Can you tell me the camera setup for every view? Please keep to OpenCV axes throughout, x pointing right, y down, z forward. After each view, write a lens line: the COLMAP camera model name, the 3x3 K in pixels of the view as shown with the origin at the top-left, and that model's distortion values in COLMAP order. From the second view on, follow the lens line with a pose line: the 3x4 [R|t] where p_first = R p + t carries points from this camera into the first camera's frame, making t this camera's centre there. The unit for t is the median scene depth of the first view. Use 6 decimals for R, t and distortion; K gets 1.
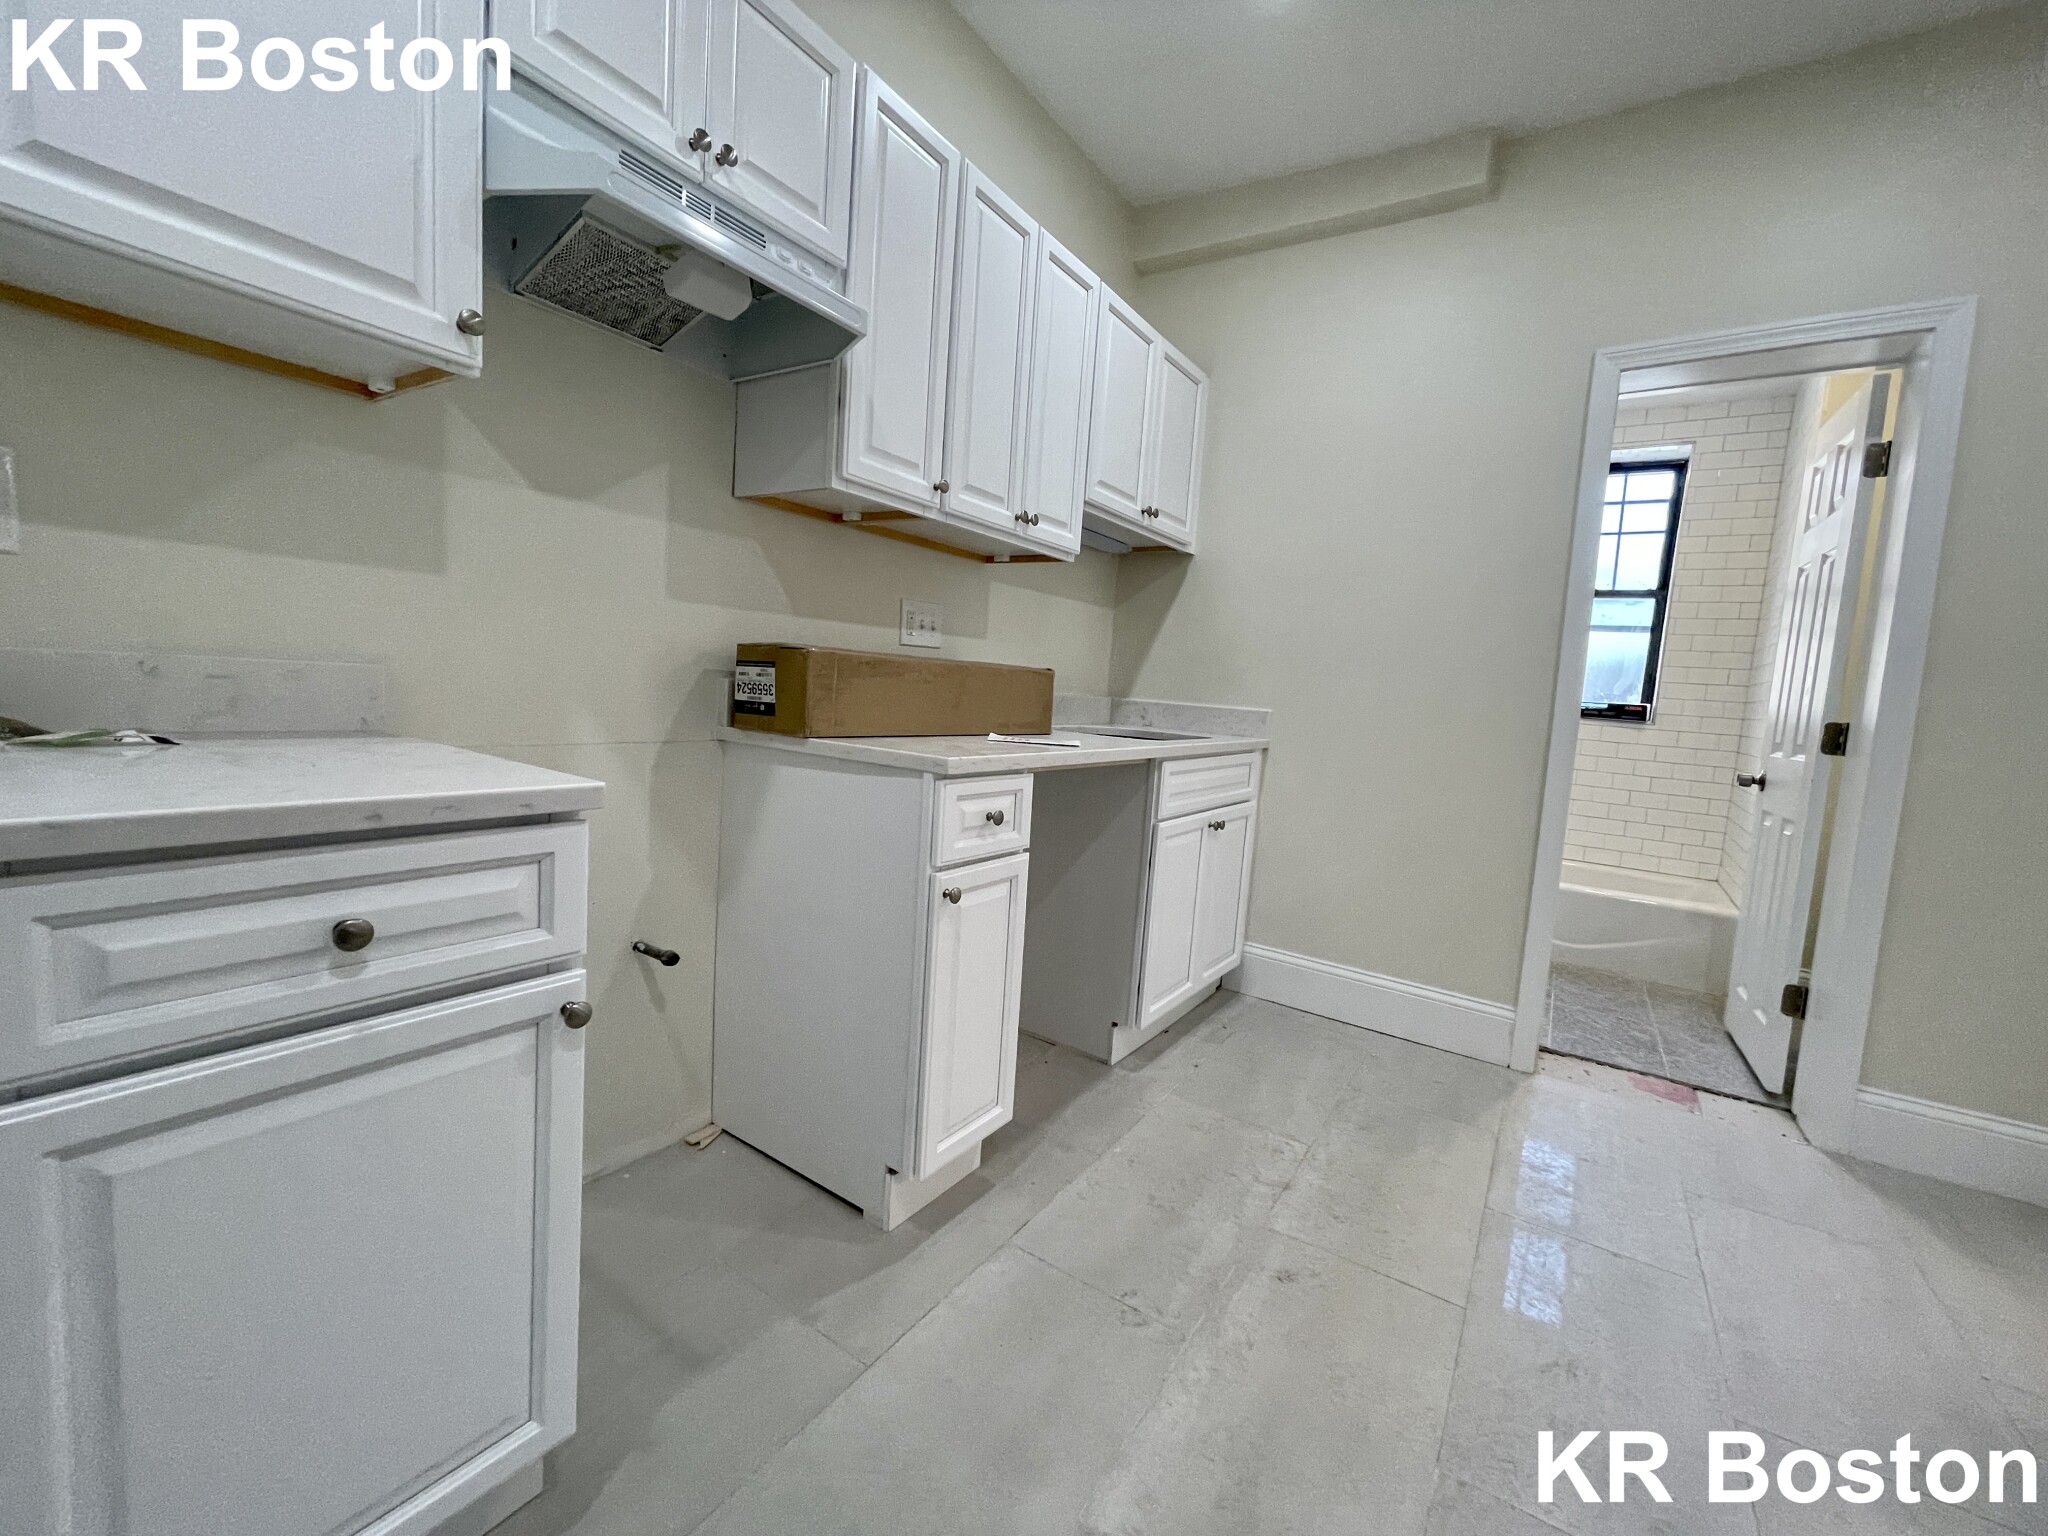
lens RADIAL K [[831.5, 0, 1023.9], [0, 831.5, 764.6], [0, 0, 1]] dist [-0.003294, -0.000148]
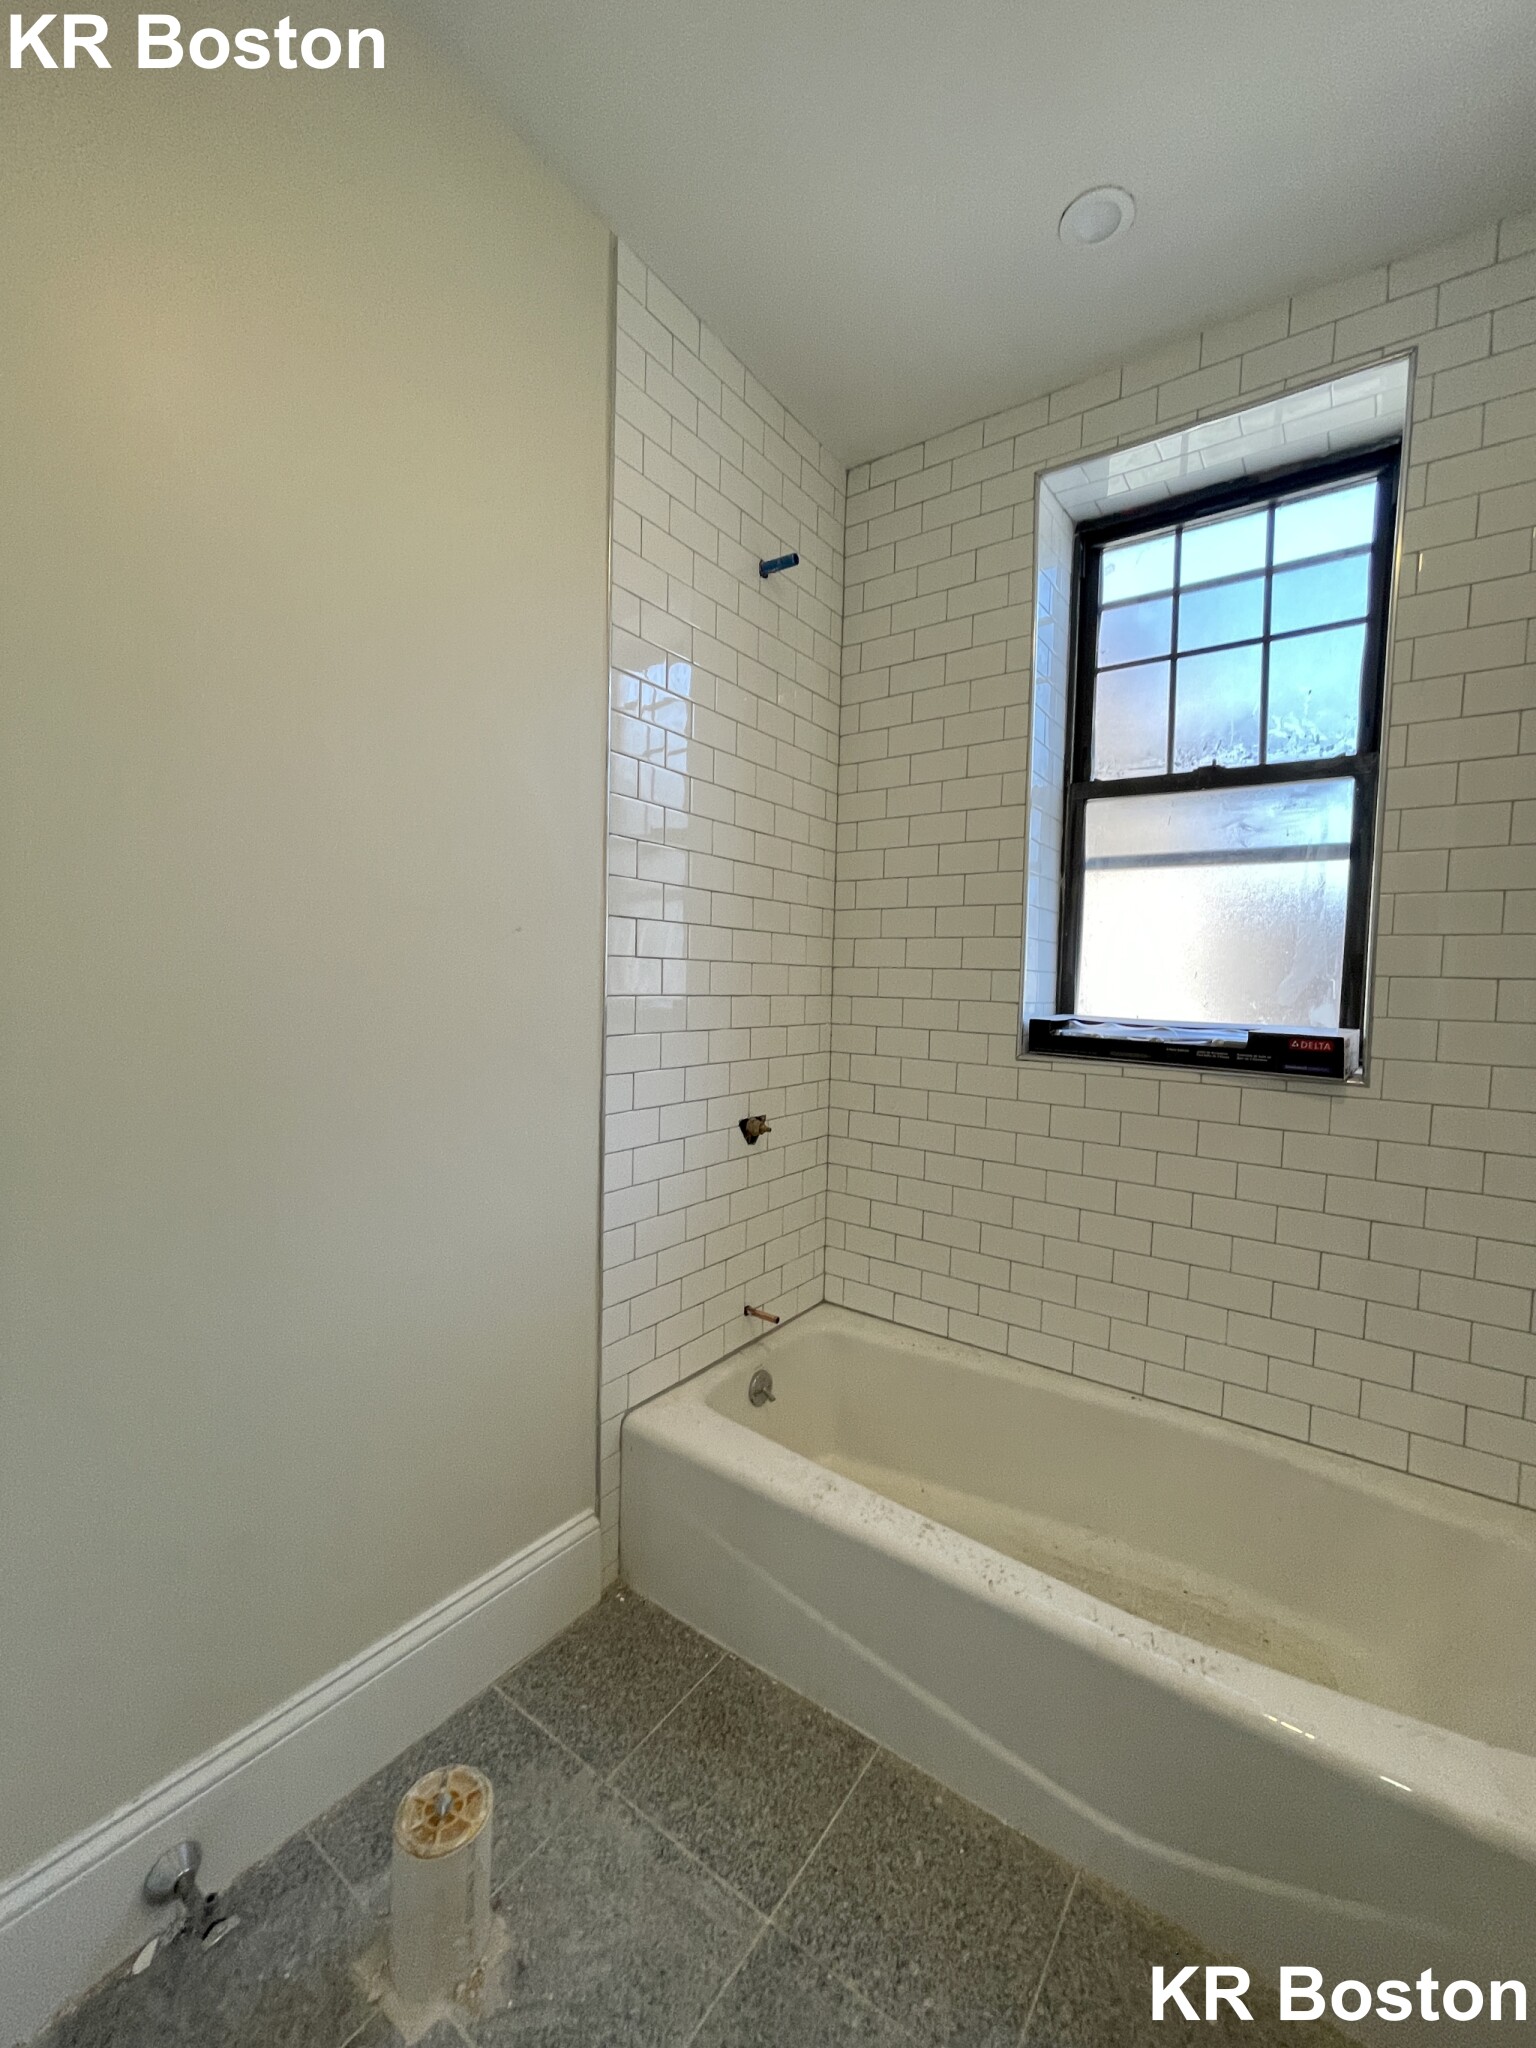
lens RADIAL K [[831.5, 0, 767.8], [0, 831.5, 1017.8], [0, 0, 1]] dist [-0.003294, -0.000148]
pose [[0.999379, -0.033351, -0.011352, 0.467041], [0.032633, 0.997759, -0.058416, -0.063203], [0.013275, 0.058009, 0.998228, 0.585972]]
